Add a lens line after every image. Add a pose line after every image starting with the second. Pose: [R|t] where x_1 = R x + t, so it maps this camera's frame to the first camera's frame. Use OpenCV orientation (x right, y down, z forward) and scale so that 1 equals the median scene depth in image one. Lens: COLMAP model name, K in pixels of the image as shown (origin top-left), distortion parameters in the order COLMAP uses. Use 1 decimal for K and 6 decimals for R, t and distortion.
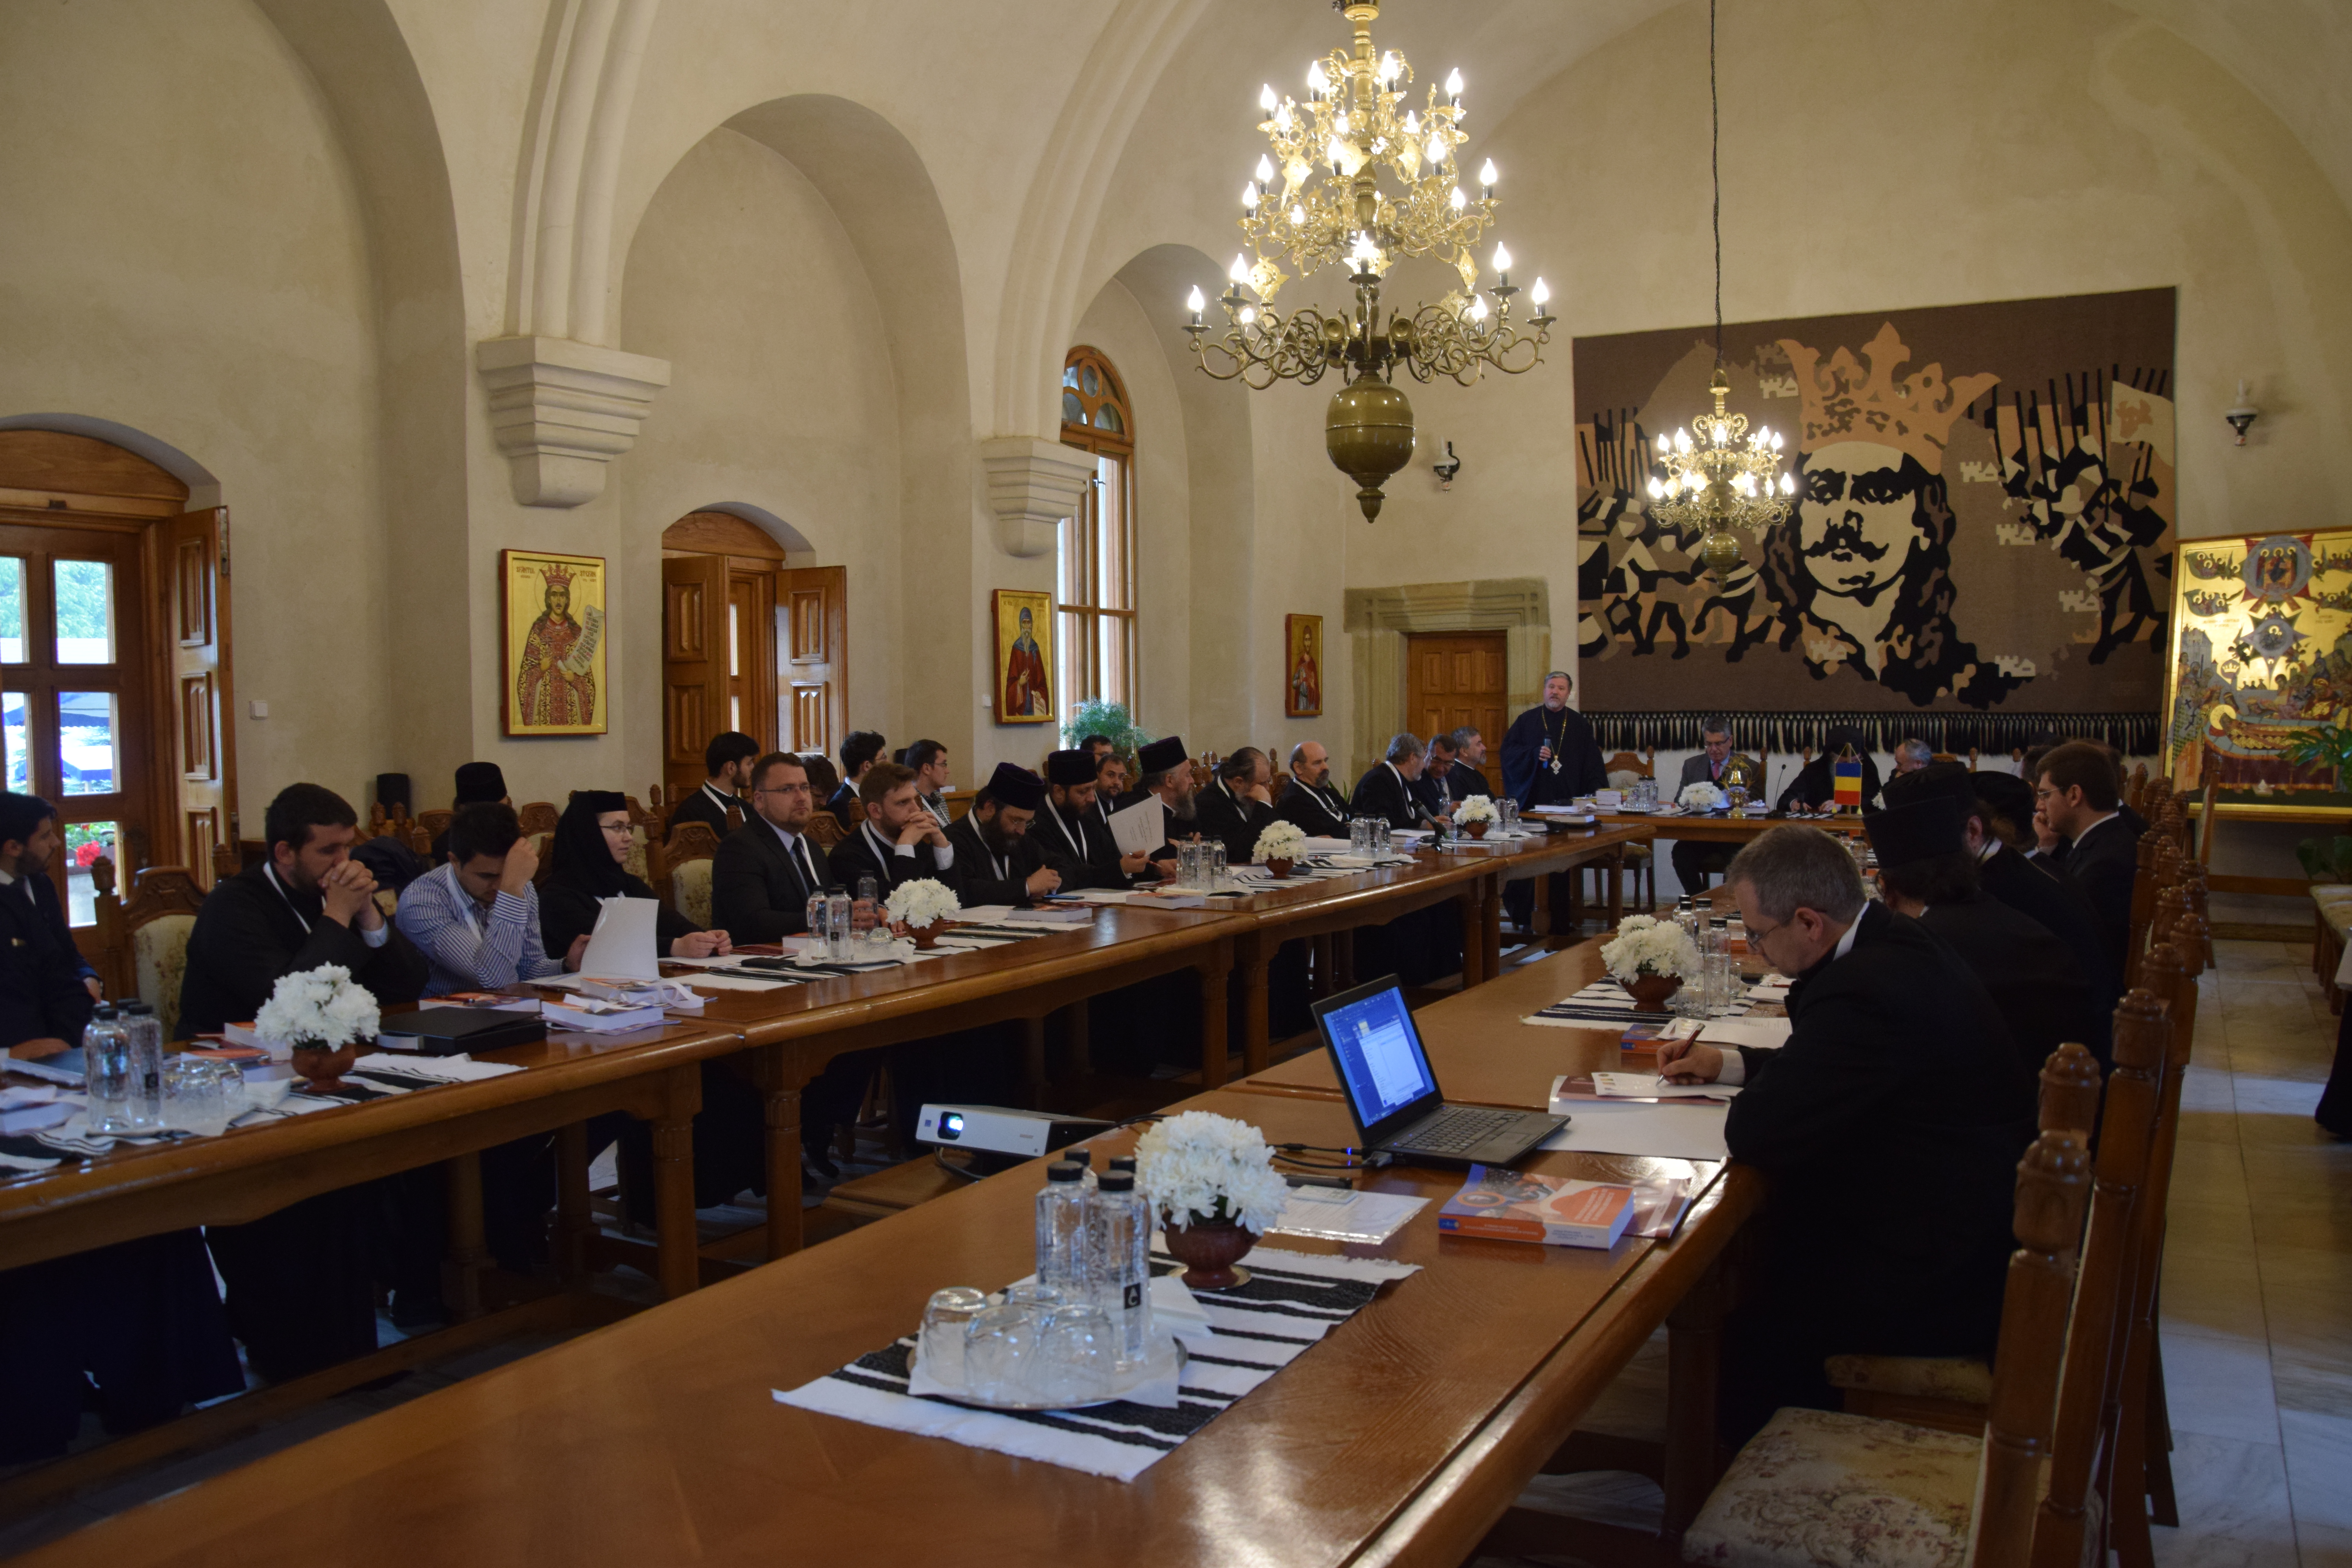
lens RADIAL K [[1824.6, 0, 1176.0], [0, 1824.6, 784.0], [0, 0, 1]] dist [-0.163959, 0.127395]
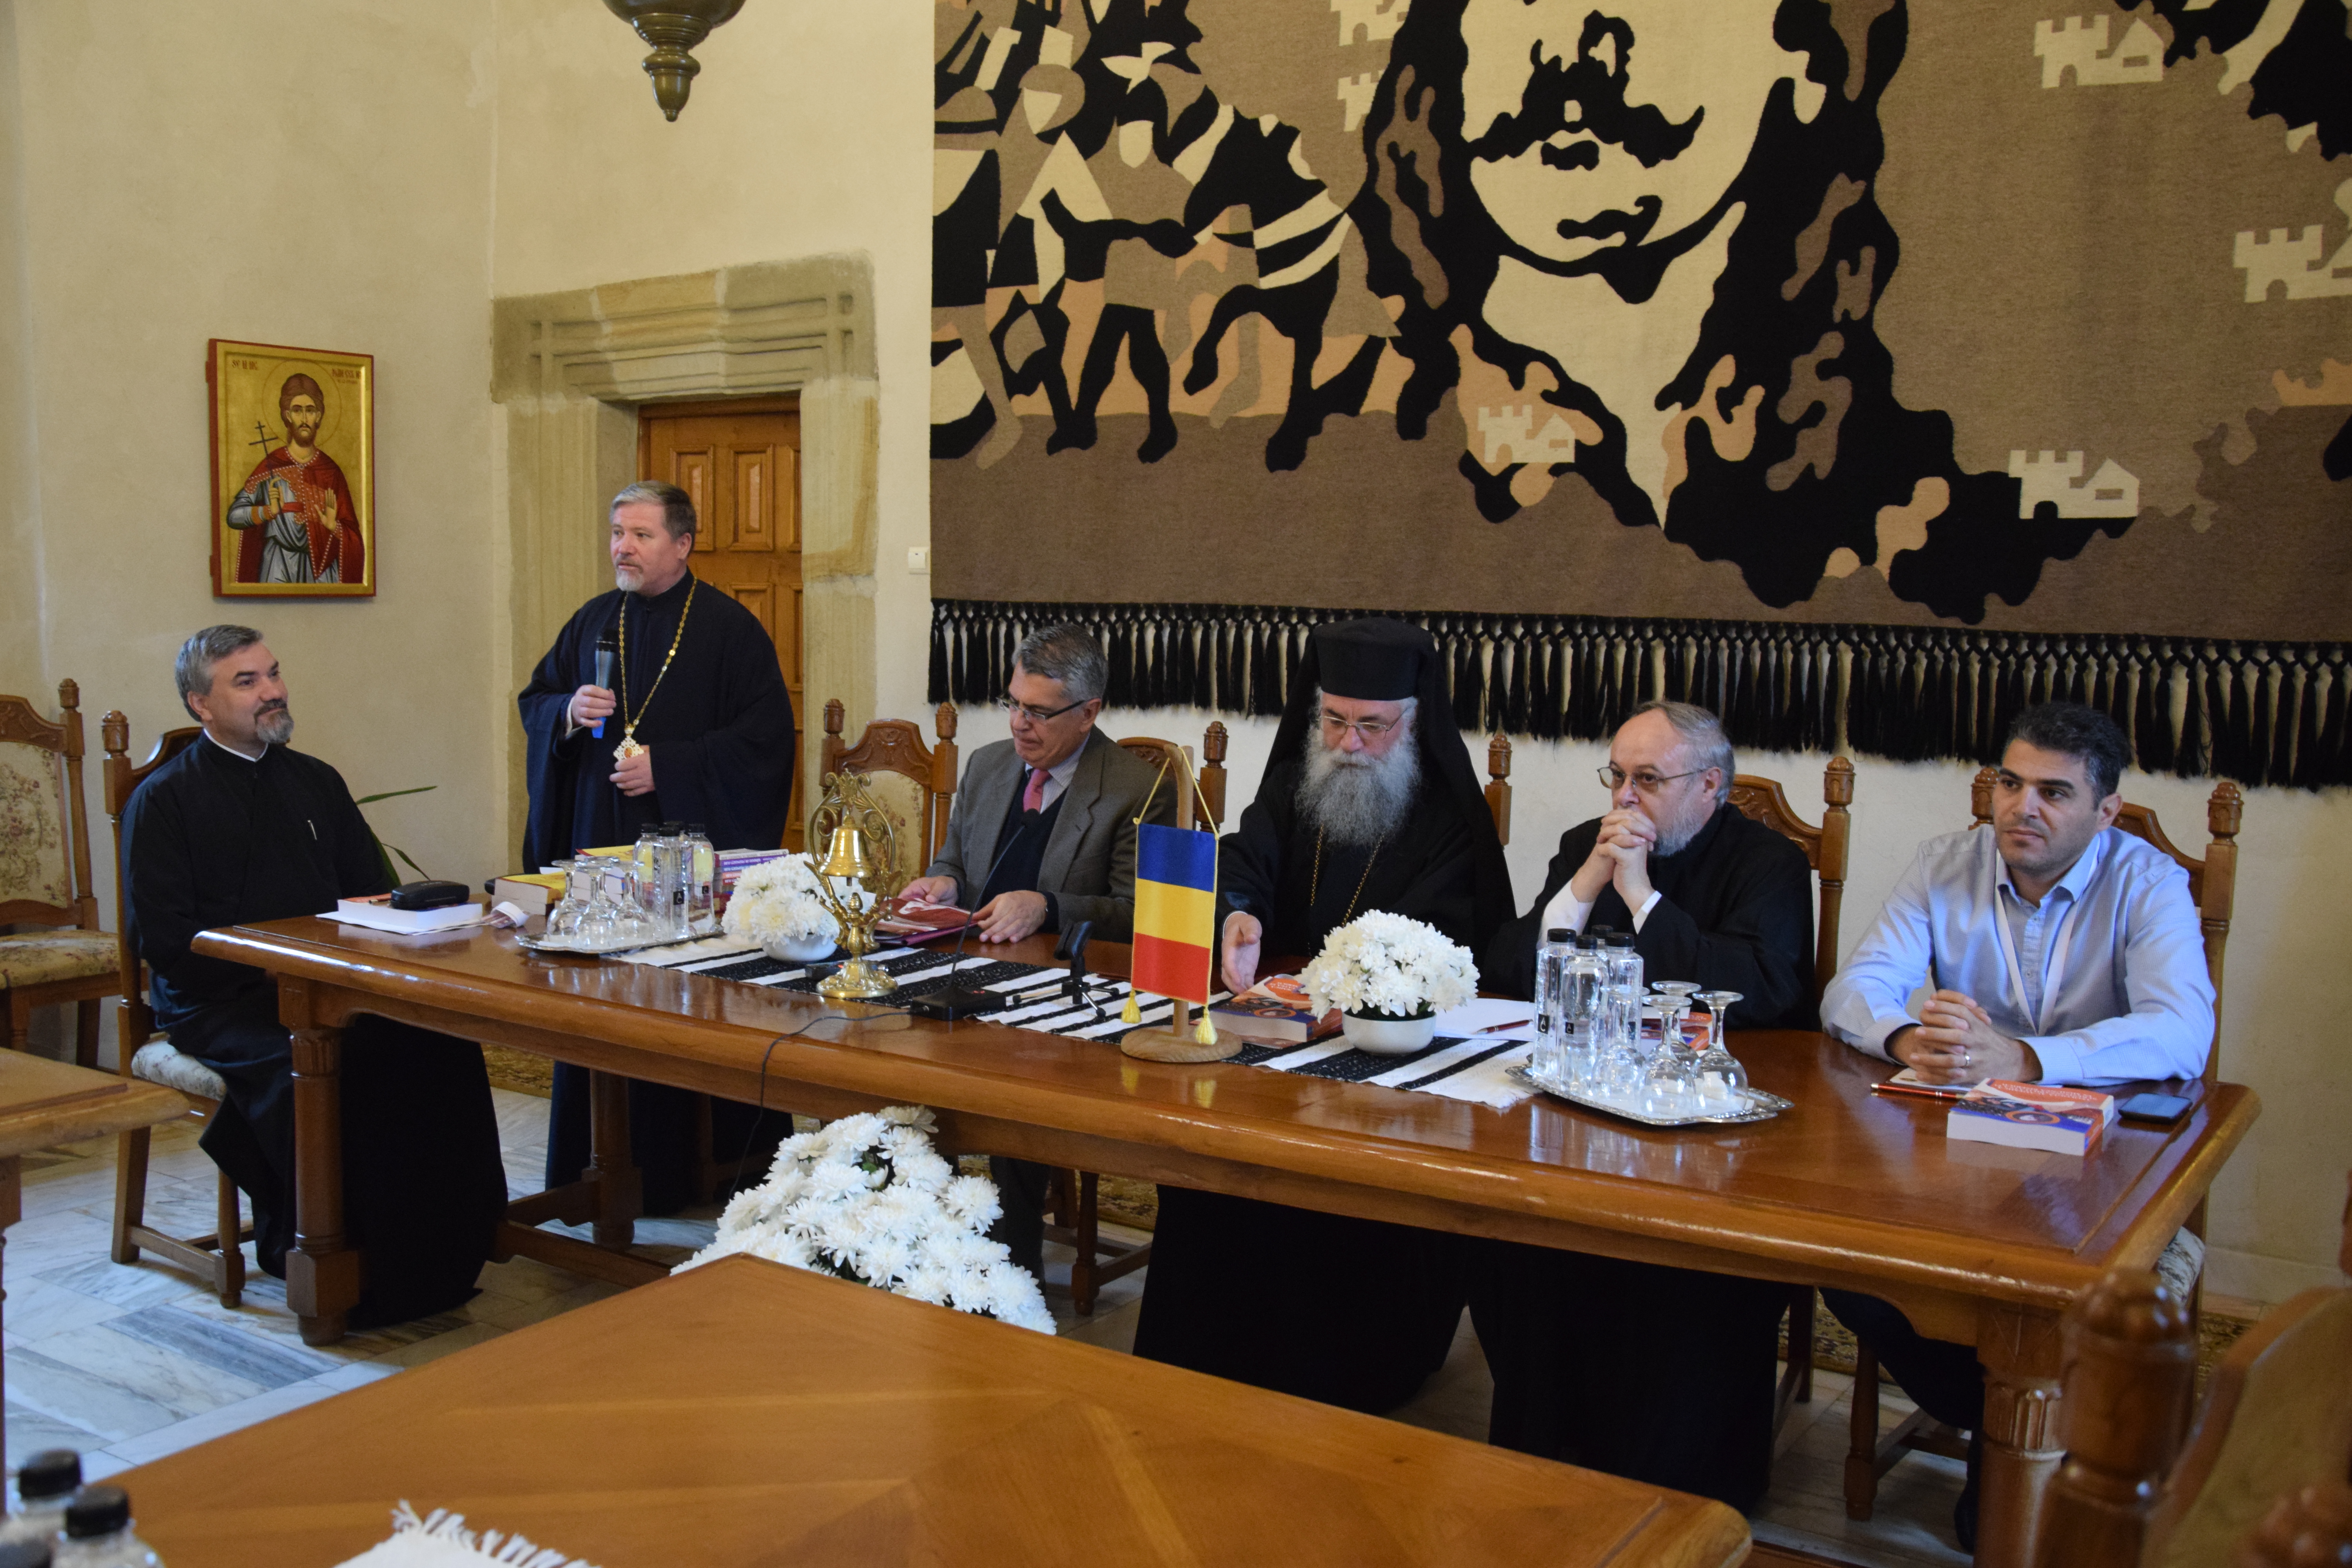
lens RADIAL K [[2147.7, 0, 1176.0], [0, 2147.7, 784.0], [0, 0, 1]] dist [-0.115365, 0.221255]
pose [[0.996347, 0.030896, -0.079610, 0.321814], [-0.026820, 0.998299, 0.051769, -0.026781], [0.081074, -0.049445, 0.995481, 0.566535]]
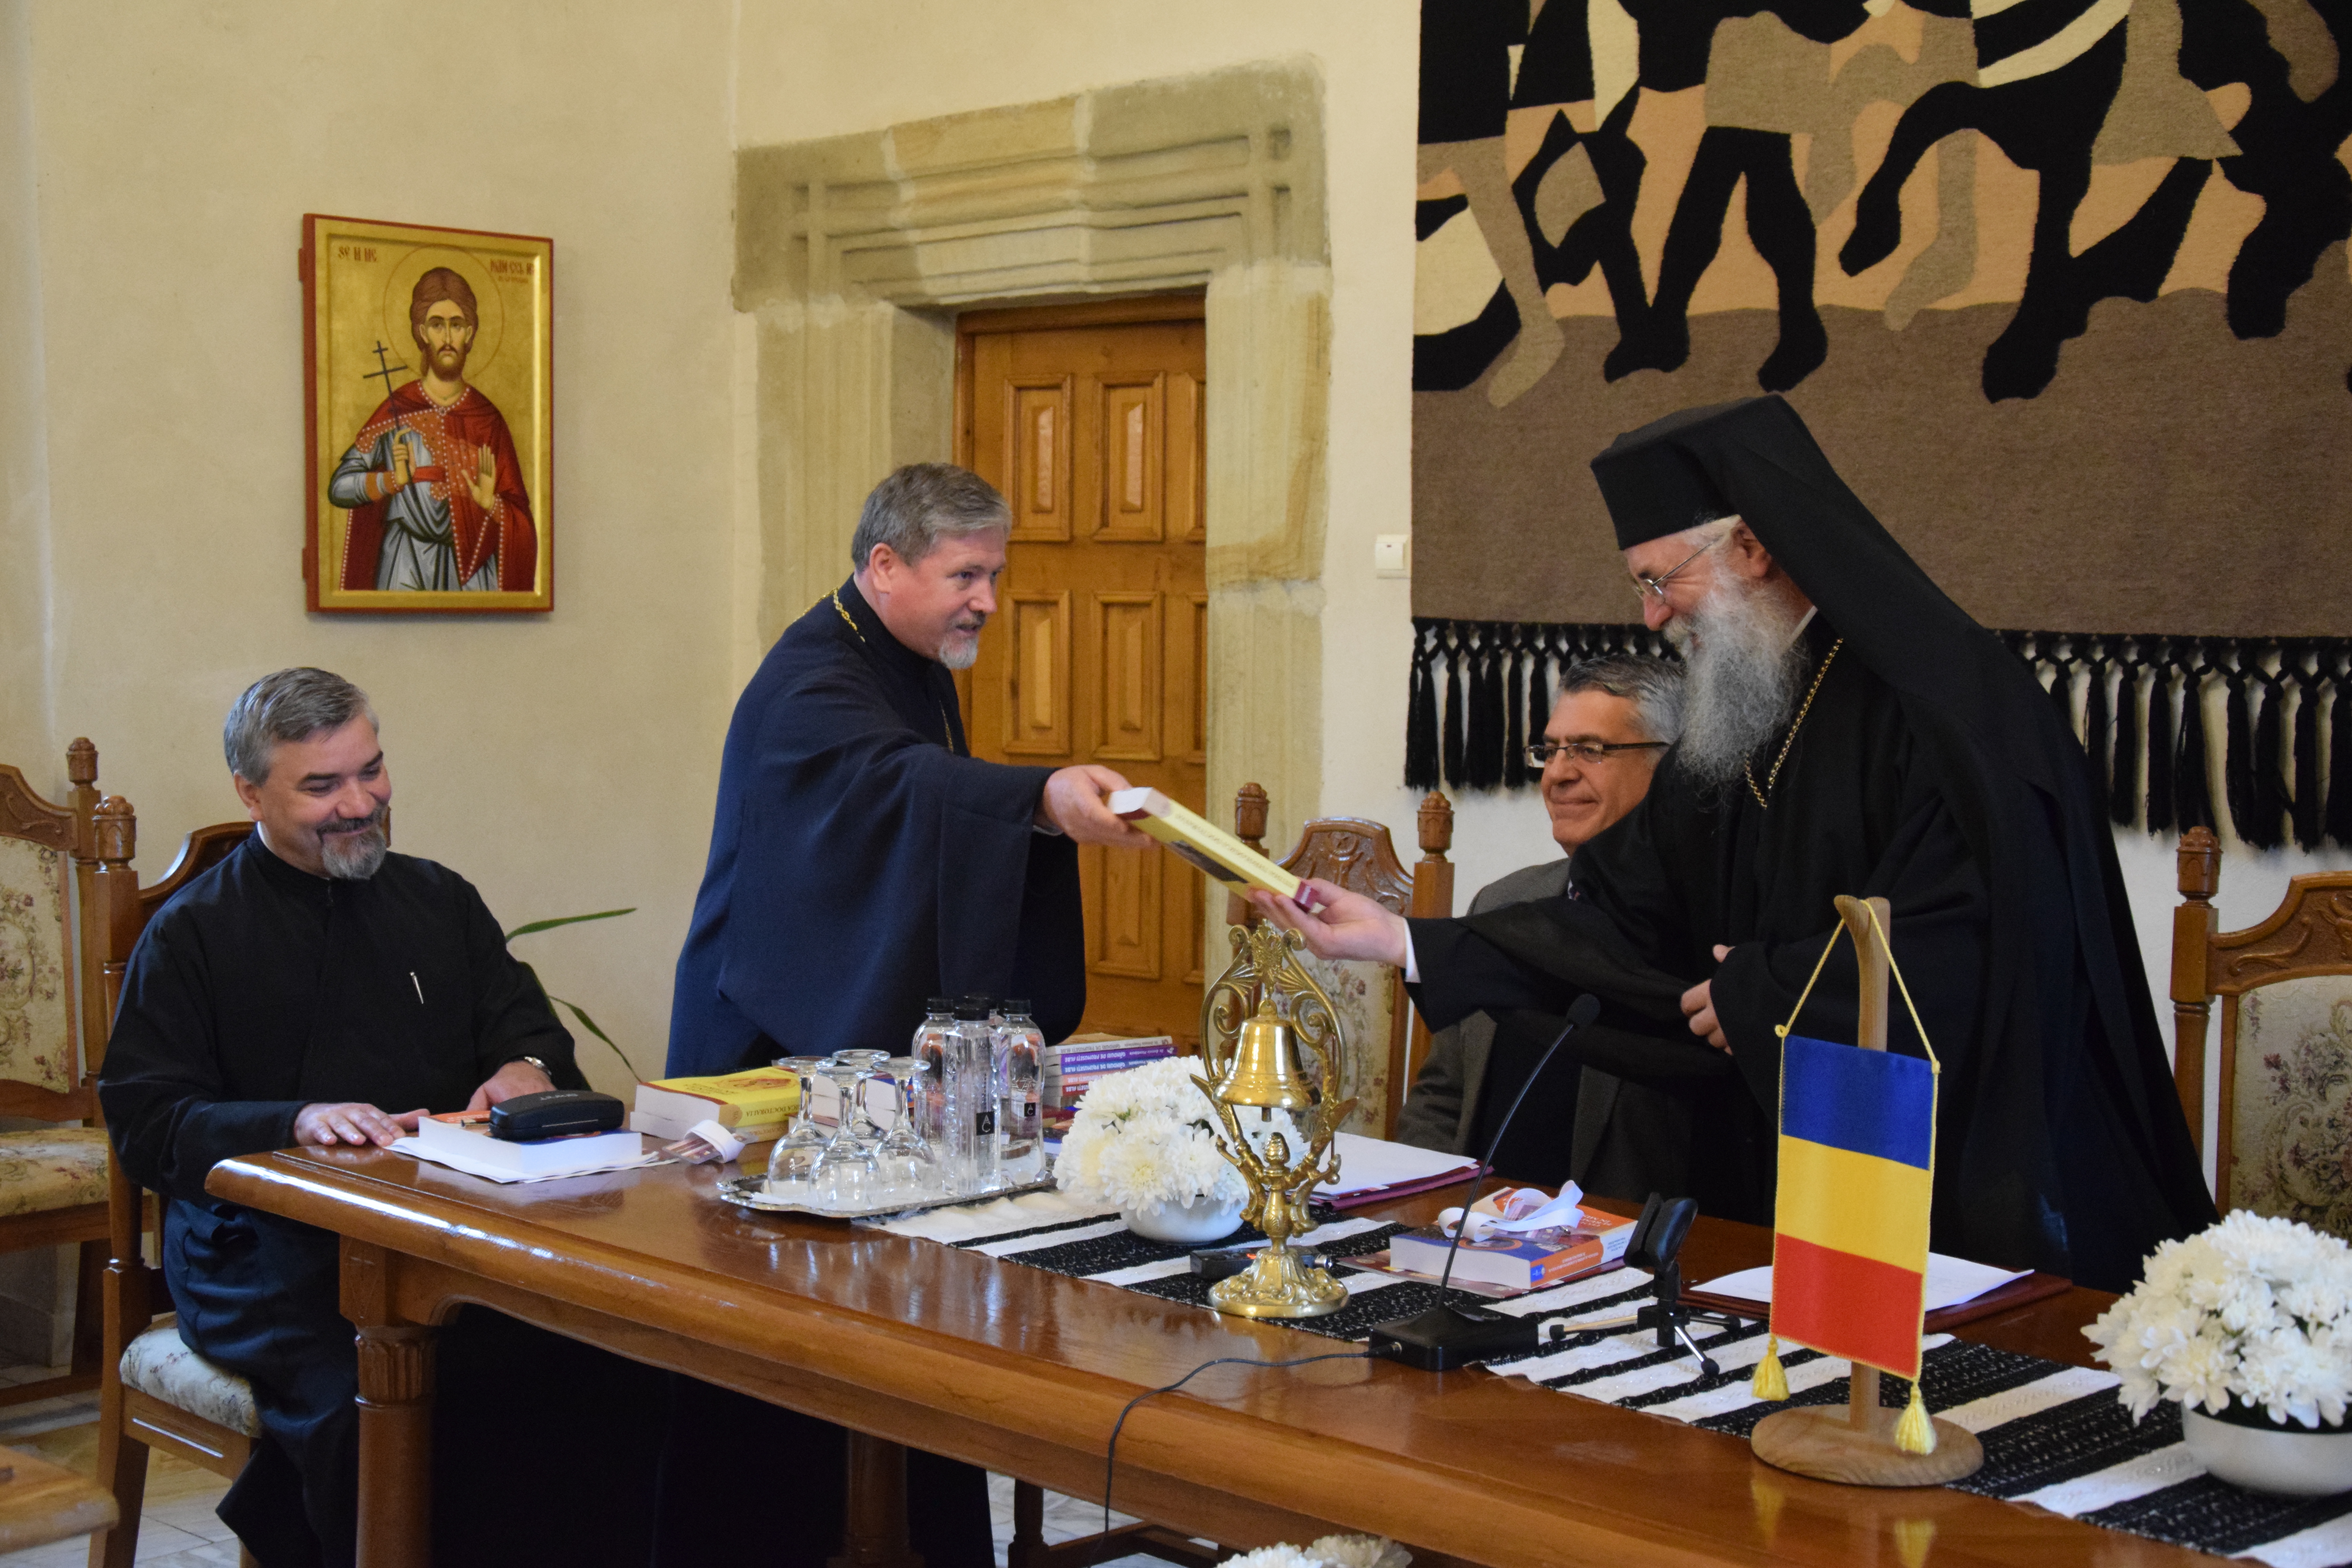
lens RADIAL K [[3195.8, 0, 1176.0], [0, 3195.8, 784.0], [0, 0, 1]] dist [0.080376, 0.488586]
pose [[0.963996, 0.036278, -0.263429, 0.313888], [-0.030530, 0.999199, 0.025881, -0.029363], [0.264157, -0.016907, 0.964332, 0.604915]]
